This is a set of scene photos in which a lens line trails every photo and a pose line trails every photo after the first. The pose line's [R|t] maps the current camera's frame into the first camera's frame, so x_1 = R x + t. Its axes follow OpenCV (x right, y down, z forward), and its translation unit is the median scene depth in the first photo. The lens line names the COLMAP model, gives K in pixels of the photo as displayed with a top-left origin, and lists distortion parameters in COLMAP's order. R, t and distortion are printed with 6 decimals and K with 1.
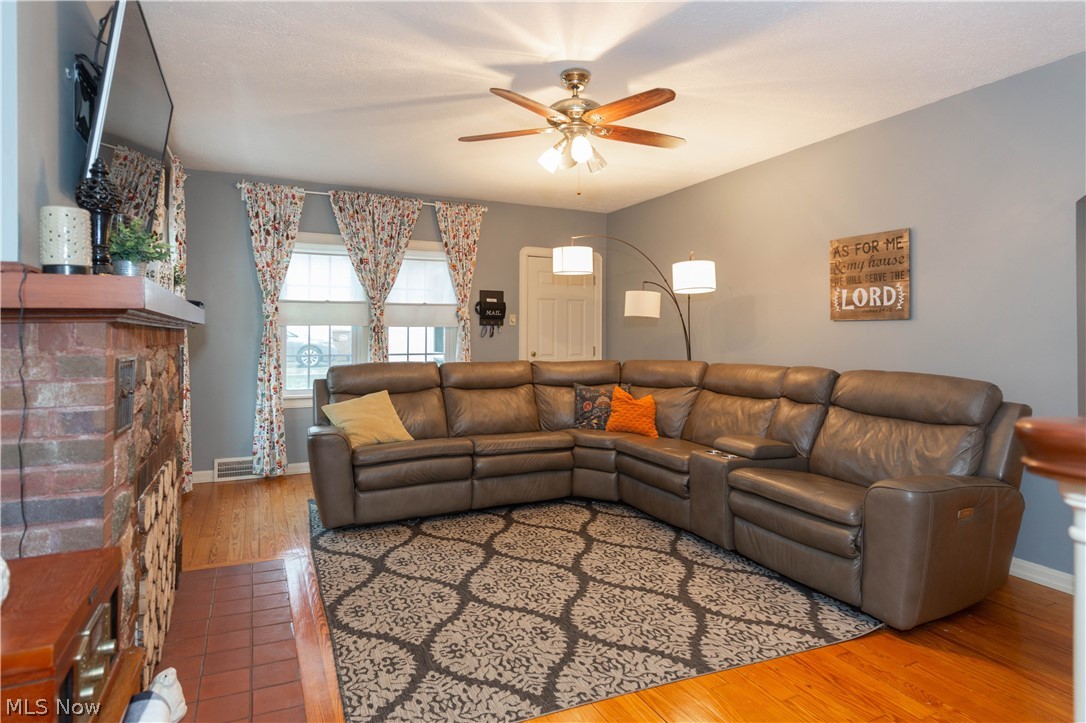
lens RADIAL K [[601.2, 0, 543.2], [0, 601.2, 334.6], [0, 0, 1]] dist [0.002717, 0.000413]
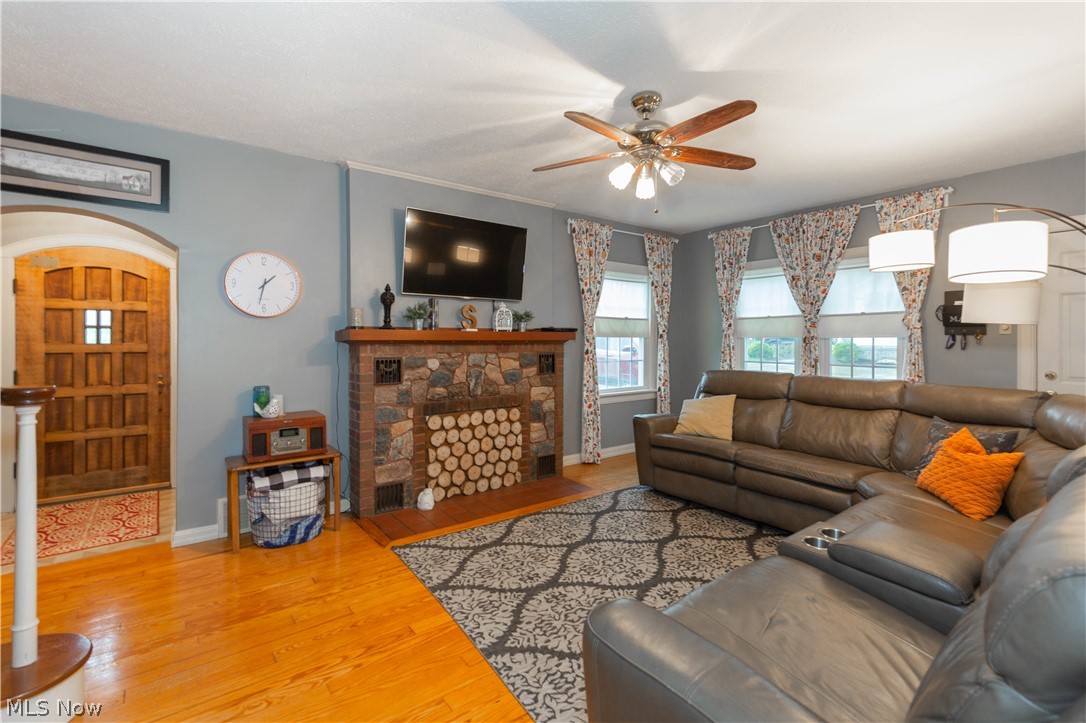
lens RADIAL K [[485.0, 0, 546.5], [0, 485.0, 346.8], [0, 0, 1]] dist [0.001279, 0.000029]
pose [[0.203667, 0.012698, -0.978958, 0.970386], [0.002632, 0.999905, 0.013517, -0.021338], [0.979037, -0.005329, 0.203614, 0.769232]]
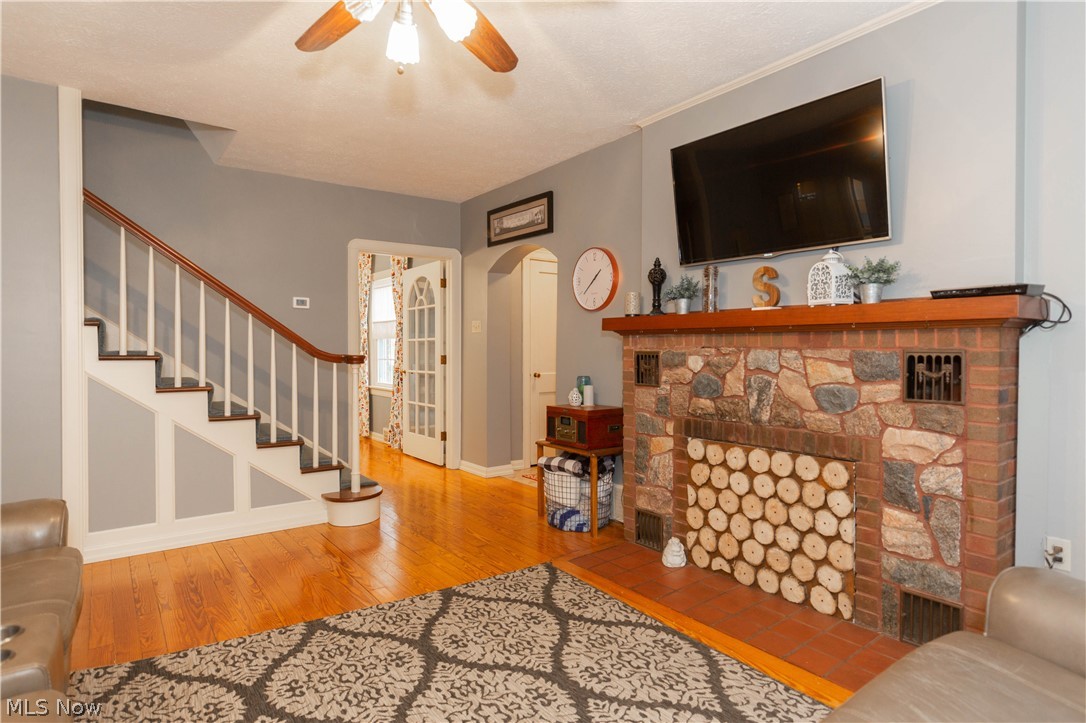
lens RADIAL K [[591.0, 0, 543.0], [0, 591.0, 361.5], [0, 0, 1]] dist [0.001703, 0.000168]
pose [[-0.981419, 0.002414, -0.191863, 0.040562], [-0.001669, 0.999776, 0.021113, 0.019485], [0.191871, 0.021041, -0.981195, 1.833630]]
